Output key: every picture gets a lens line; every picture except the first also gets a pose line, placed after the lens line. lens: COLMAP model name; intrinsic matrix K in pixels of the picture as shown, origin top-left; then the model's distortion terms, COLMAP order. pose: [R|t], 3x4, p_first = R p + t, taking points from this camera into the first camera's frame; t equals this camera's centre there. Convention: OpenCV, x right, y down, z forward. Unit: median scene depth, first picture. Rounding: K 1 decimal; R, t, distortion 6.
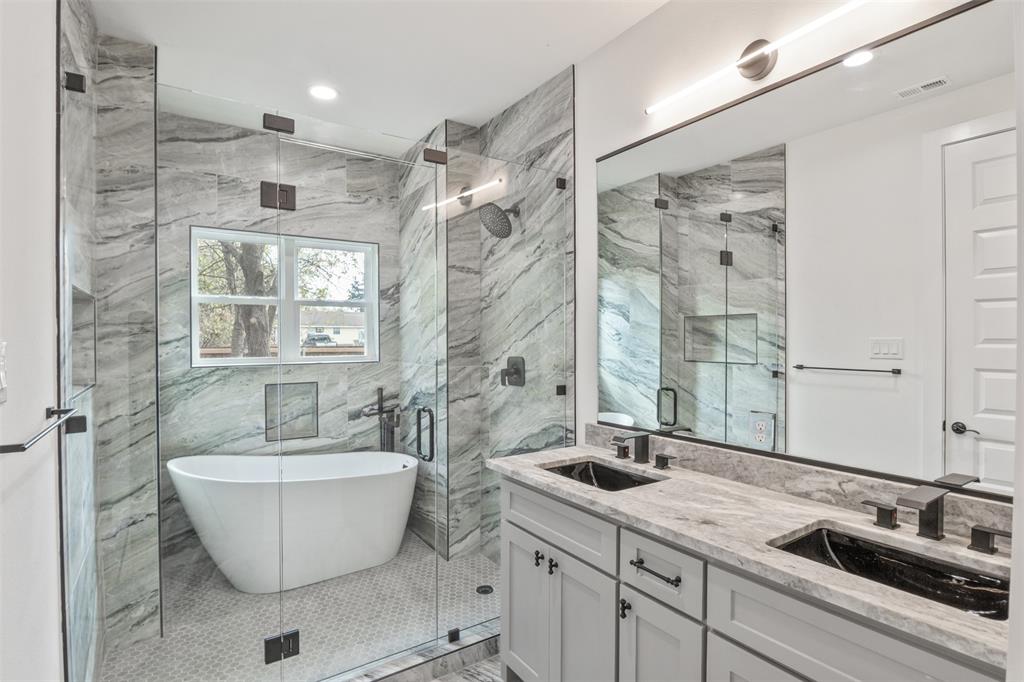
lens RADIAL K [[512.1, 0, 510.4], [0, 512.1, 337.5], [0, 0, 1]] dist [-0.009690, -0.000468]
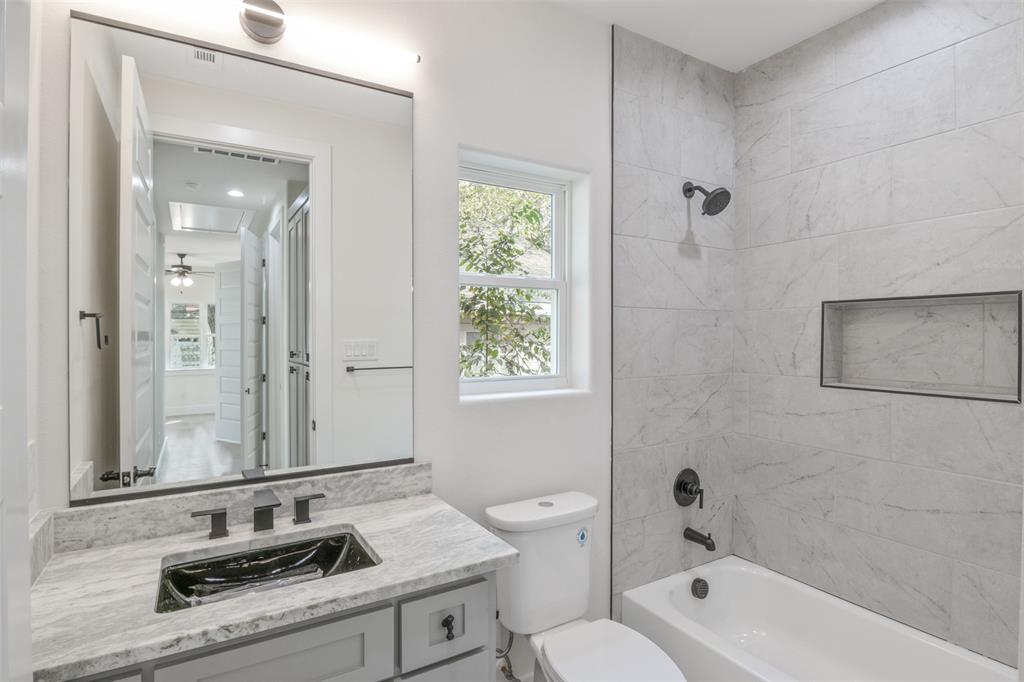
lens RADIAL K [[529.8, 0, 511.3], [0, 529.8, 332.0], [0, 0, 1]] dist [-0.000974, -0.000152]
pose [[0.048335, 0.014505, 0.998726, -0.316238], [0.007035, 0.999865, -0.014862, -0.005666], [-0.998806, 0.007744, 0.048226, 0.463927]]
